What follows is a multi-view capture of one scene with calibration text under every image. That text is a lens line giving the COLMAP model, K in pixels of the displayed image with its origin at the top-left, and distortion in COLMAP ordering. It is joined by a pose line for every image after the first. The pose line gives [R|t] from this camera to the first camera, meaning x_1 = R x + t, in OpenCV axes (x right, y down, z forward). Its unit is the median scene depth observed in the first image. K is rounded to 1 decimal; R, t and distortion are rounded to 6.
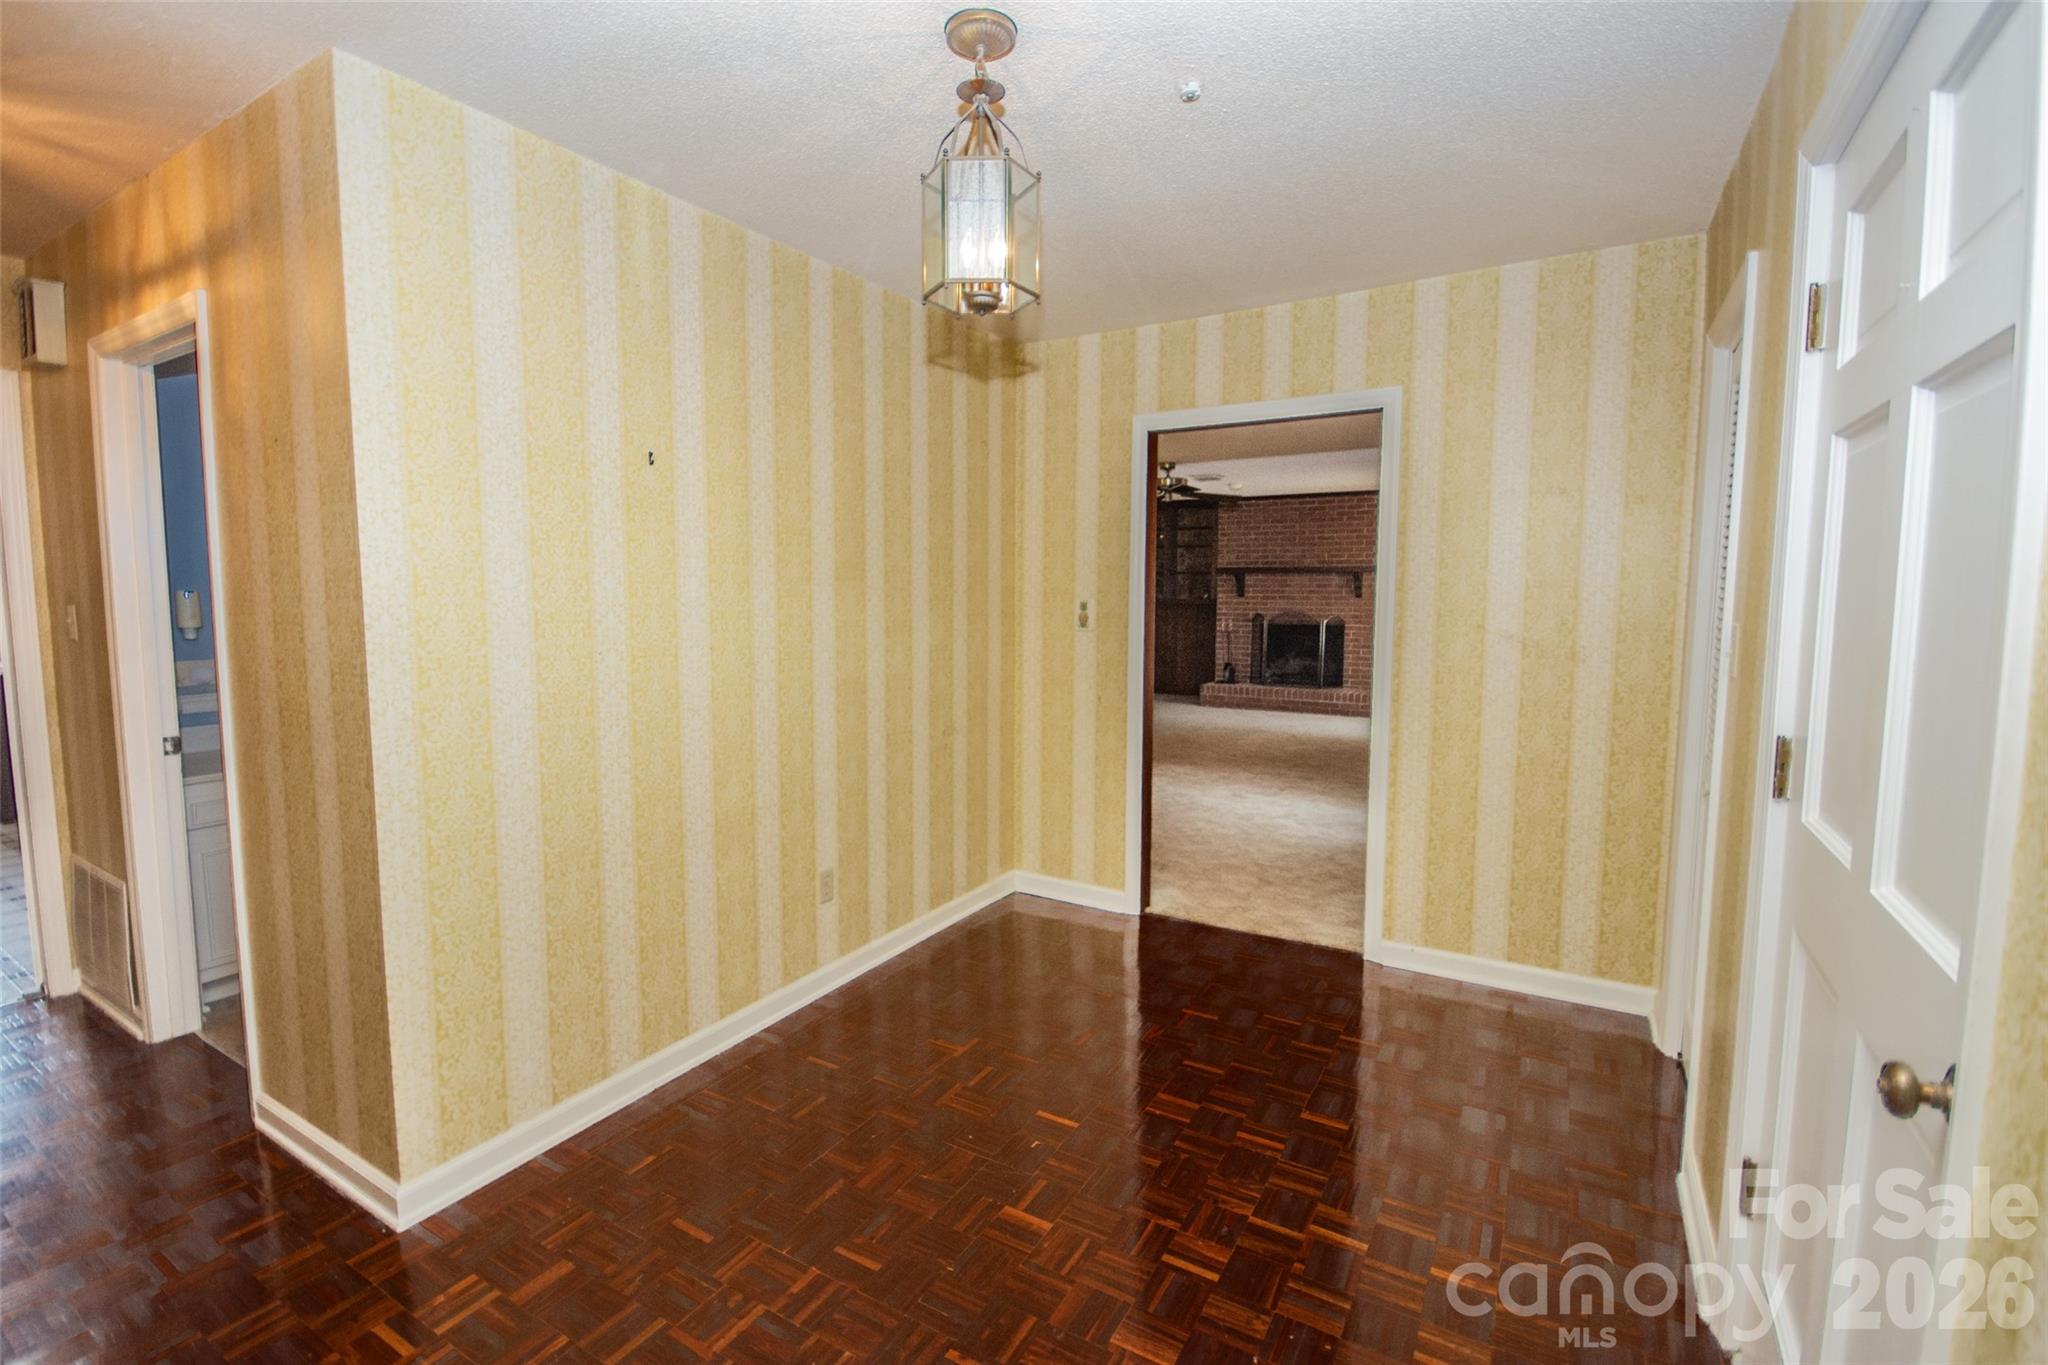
lens RADIAL K [[915.3, 0, 1019.4], [0, 915.3, 684.9], [0, 0, 1]] dist [-0.014500, -0.000333]
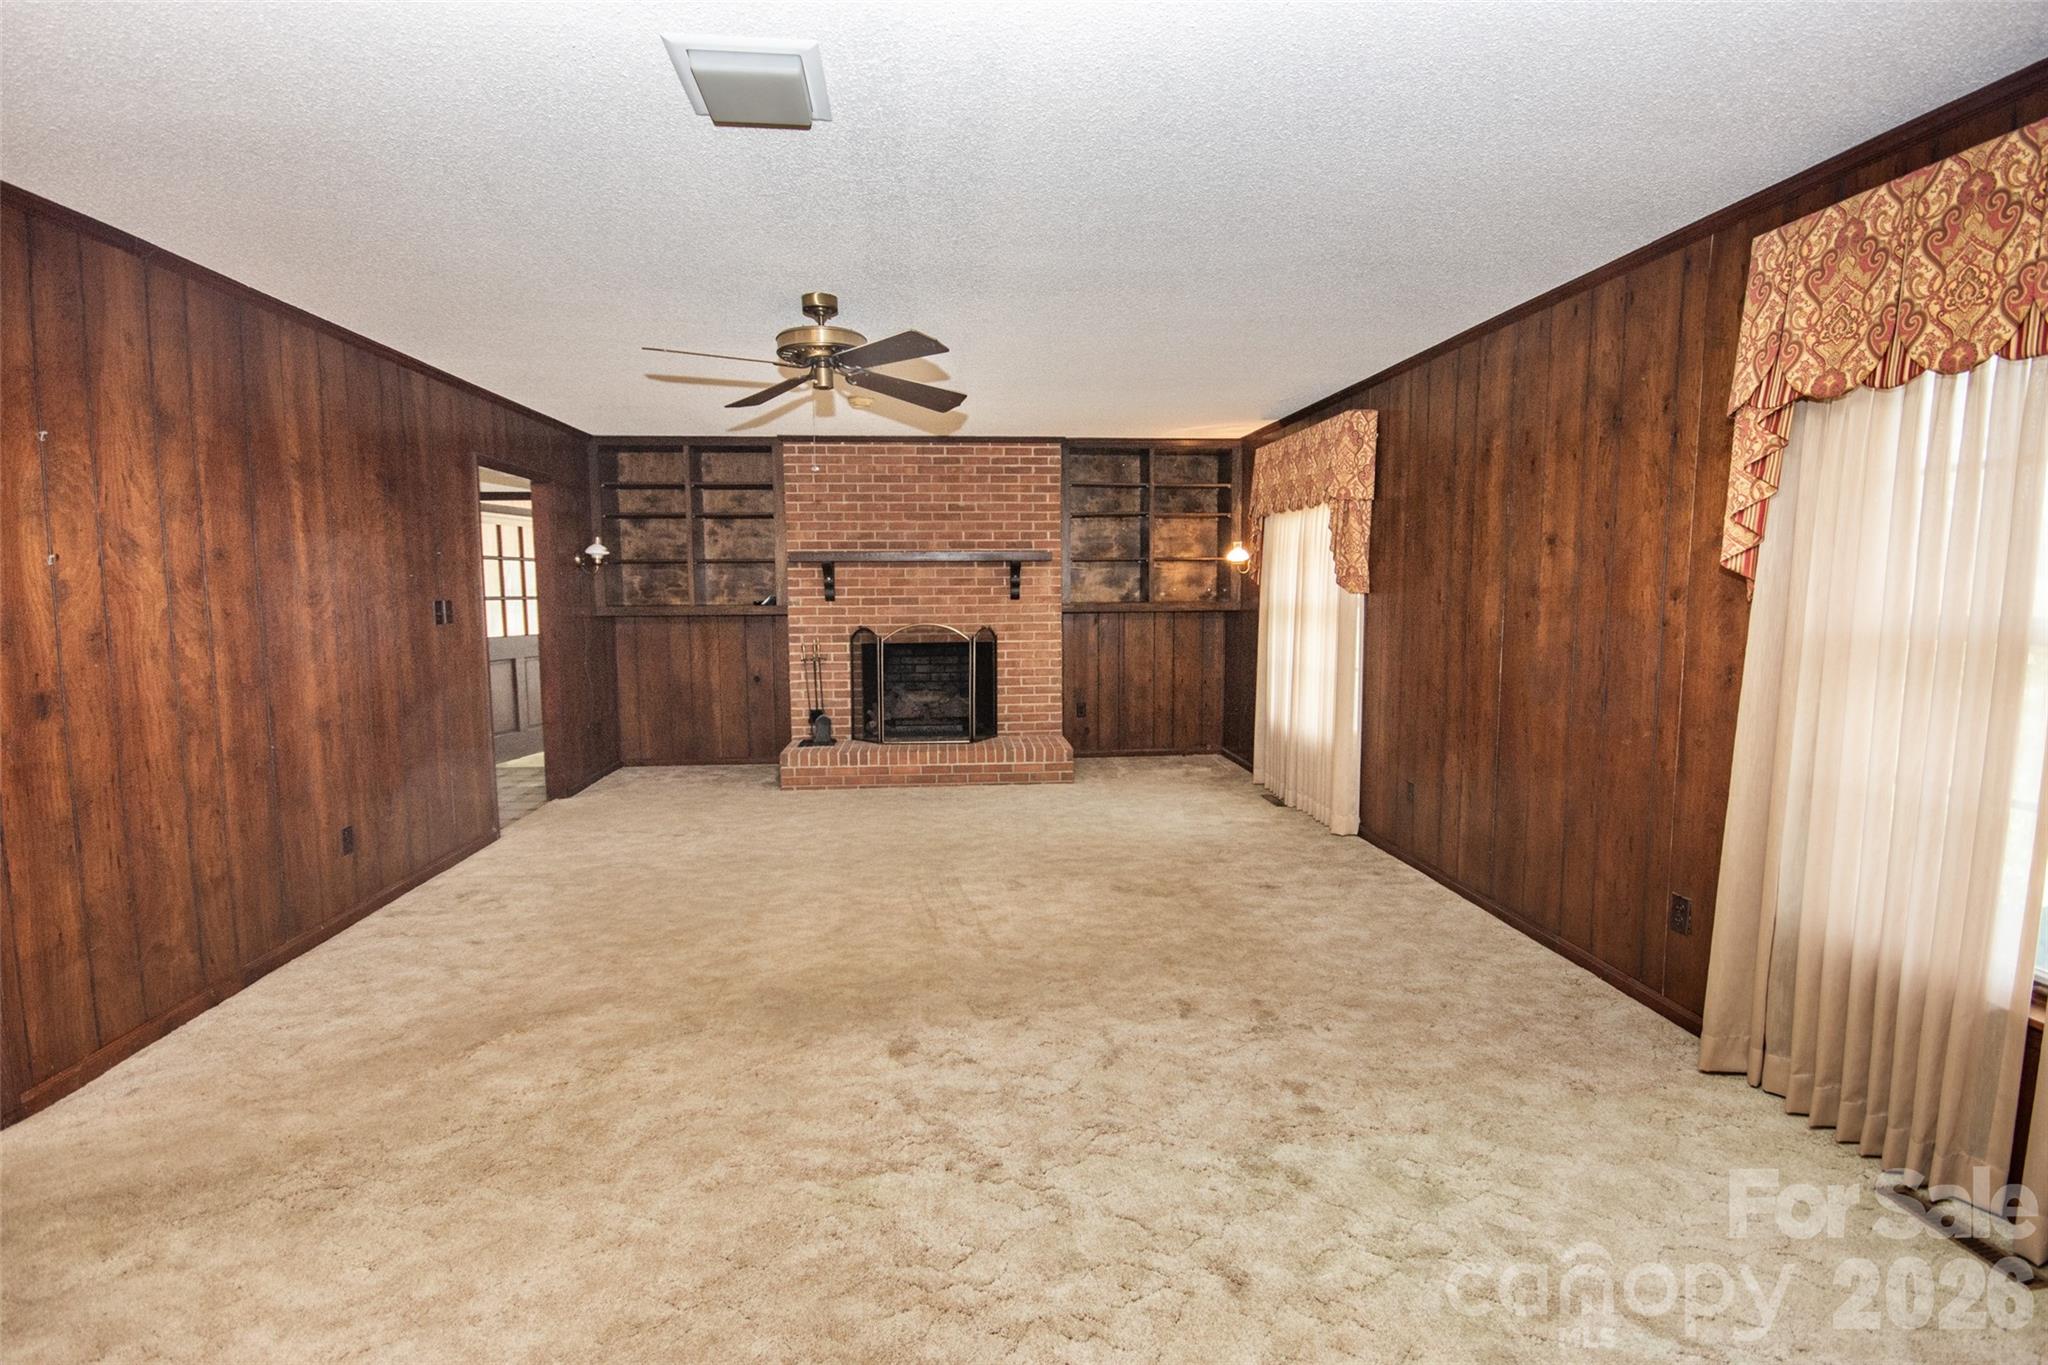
lens RADIAL K [[915.3, 0, 1019.4], [0, 915.3, 684.9], [0, 0, 1]] dist [-0.014500, -0.000333]
pose [[0.803062, -0.066940, 0.592124, -0.020588], [0.066937, 0.997515, 0.021988, -0.045776], [-0.592124, 0.021977, 0.805547, 0.438472]]
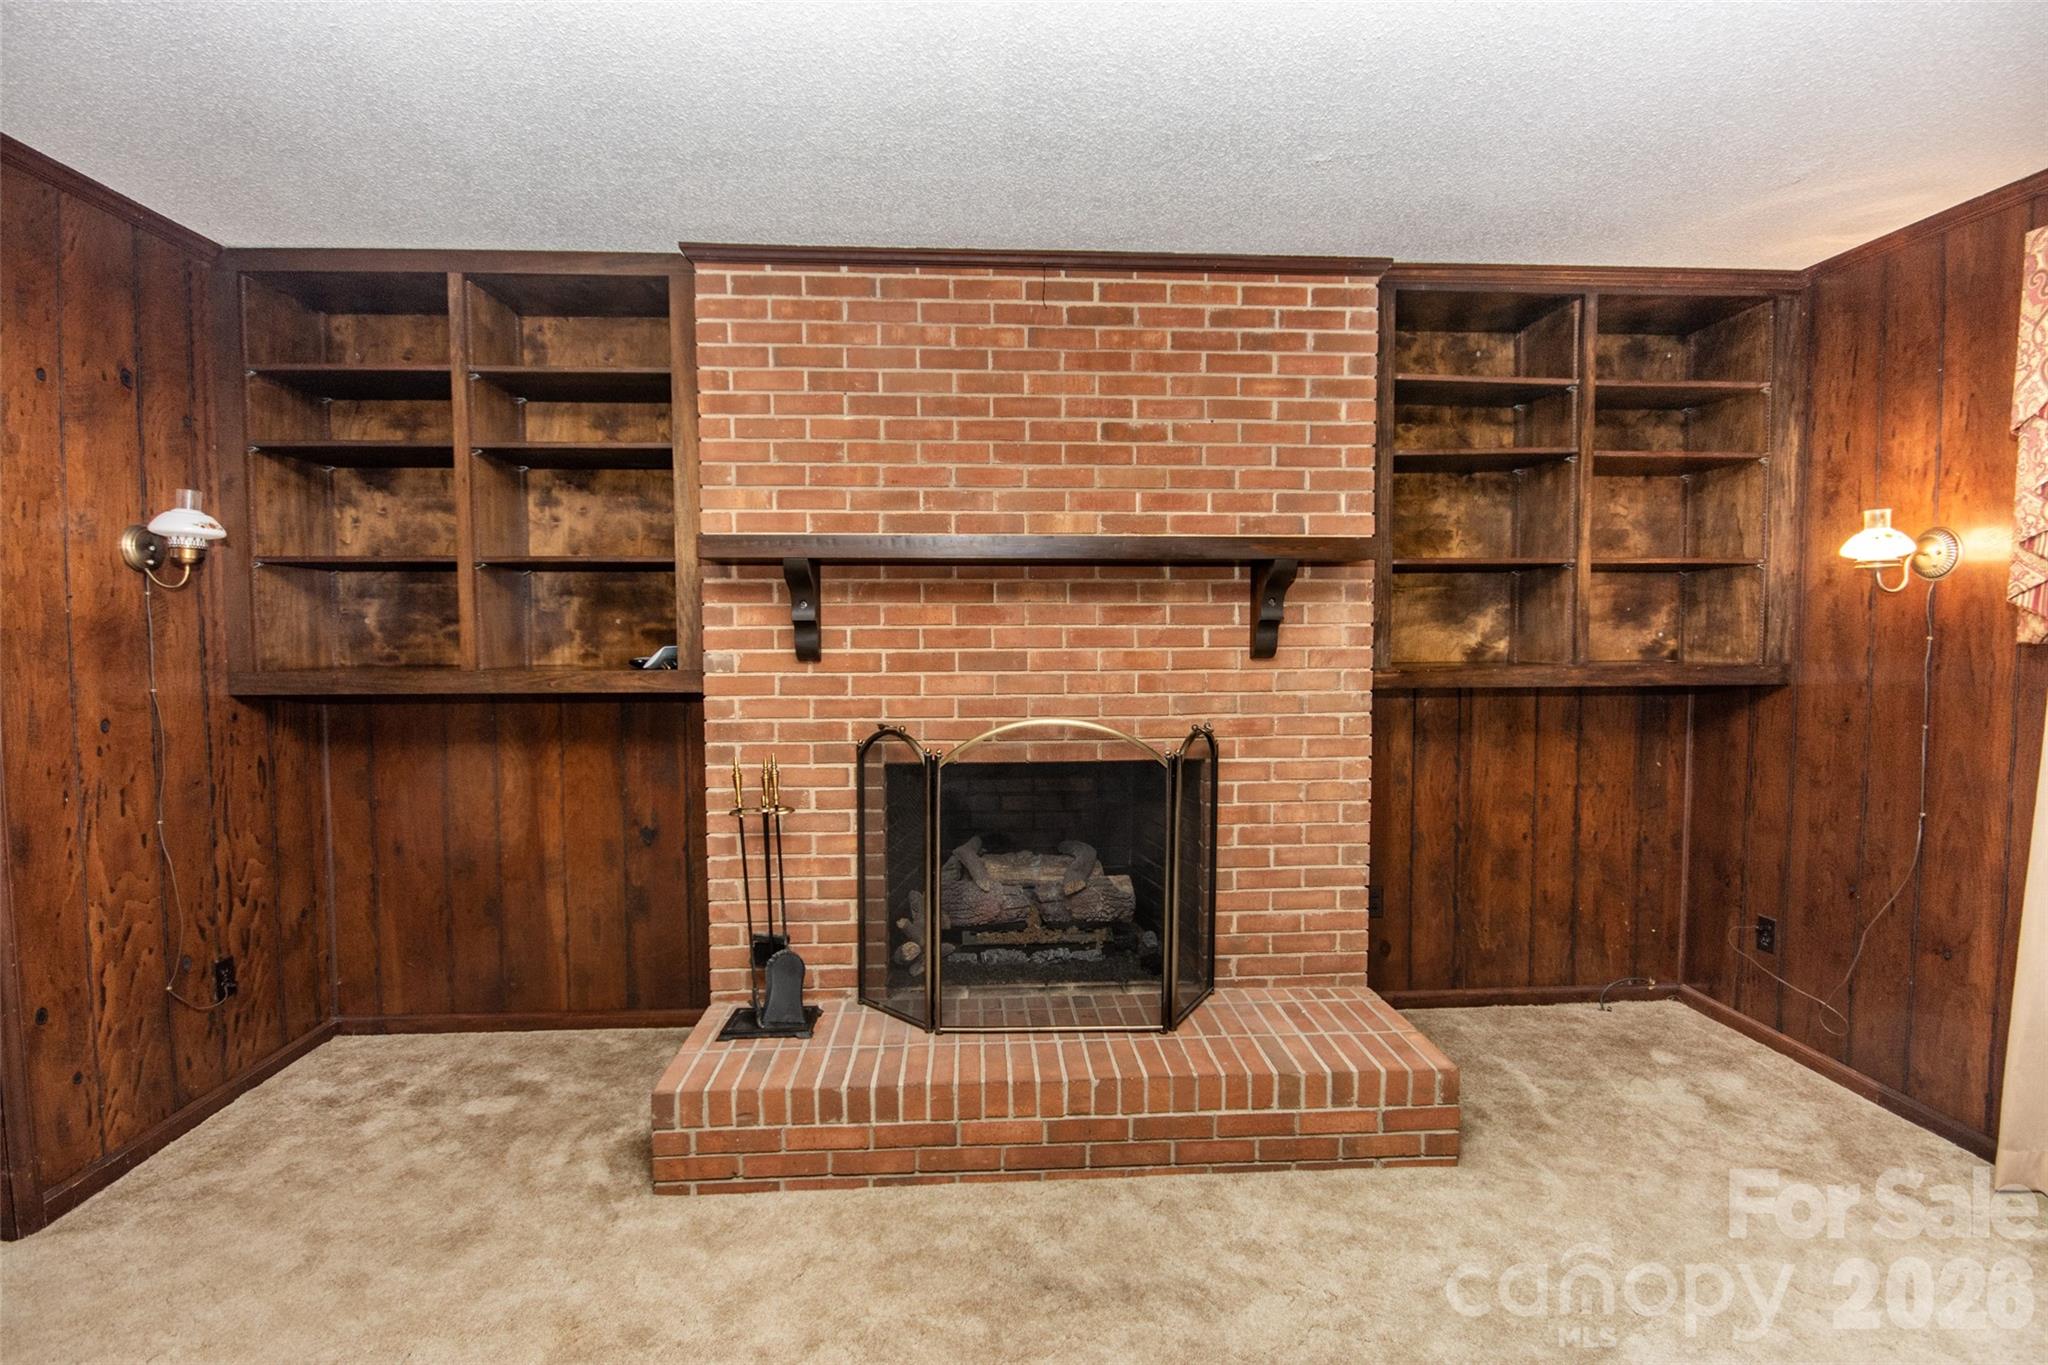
lens RADIAL K [[902.2, 0, 1024.0], [0, 902.2, 682.5], [0, 0, 1]] dist [-0.003069, 0.000002]
pose [[0.821172, -0.032212, 0.569771, 0.152694], [0.061773, 0.997557, -0.032632, -0.079477], [-0.567327, 0.061993, 0.821156, 0.772847]]
